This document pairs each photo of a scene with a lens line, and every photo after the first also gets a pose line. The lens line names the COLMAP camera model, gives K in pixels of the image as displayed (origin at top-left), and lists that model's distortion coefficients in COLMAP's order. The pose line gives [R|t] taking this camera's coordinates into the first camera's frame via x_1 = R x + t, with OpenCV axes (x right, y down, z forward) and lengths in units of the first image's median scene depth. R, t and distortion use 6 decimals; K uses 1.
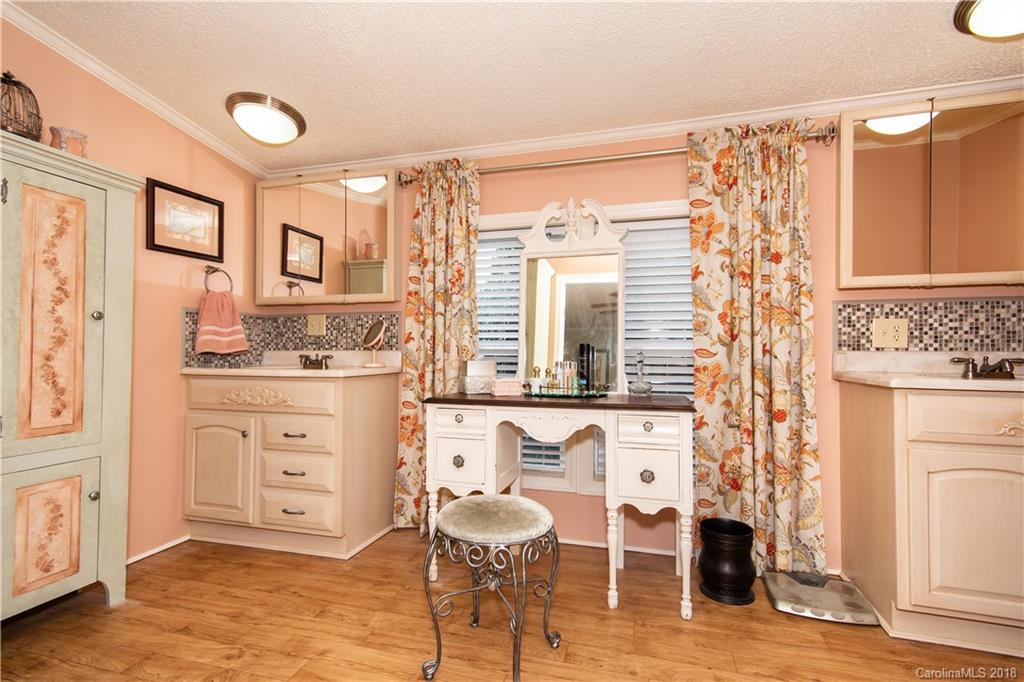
lens RADIAL K [[489.0, 0, 513.9], [0, 489.0, 342.2], [0, 0, 1]] dist [0.004617, 0.000477]
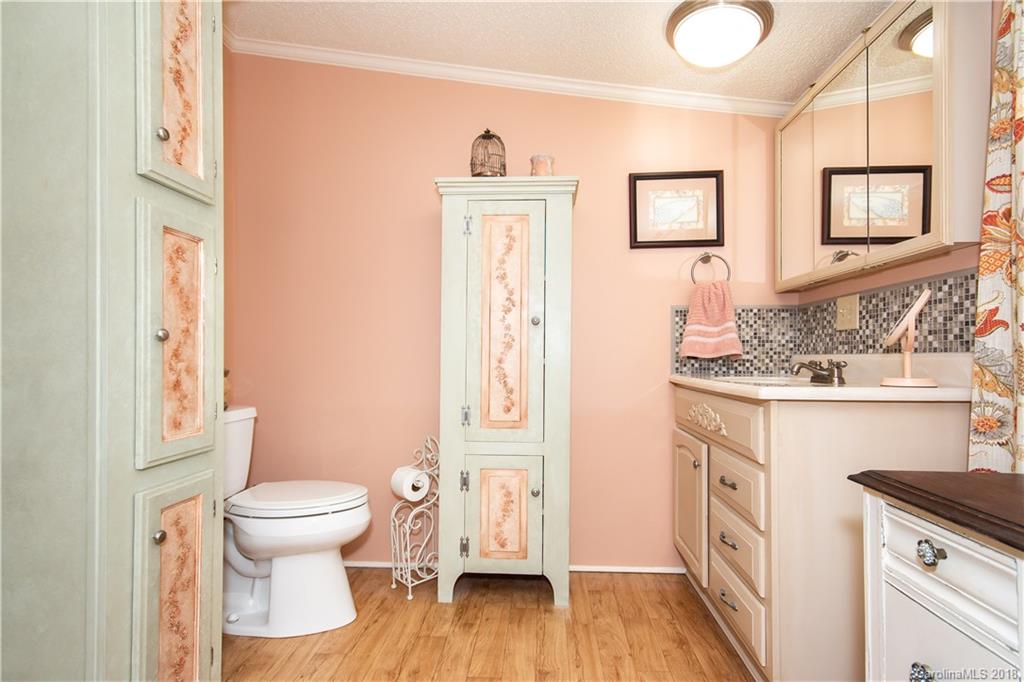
lens RADIAL K [[489.0, 0, 515.0], [0, 489.0, 351.8], [0, 0, 1]] dist [0.004617, 0.000477]
pose [[0.227162, -0.012642, -0.973775, 0.115350], [0.015758, 0.999833, -0.009305, 0.014928], [0.973729, -0.013231, 0.227323, 0.518092]]
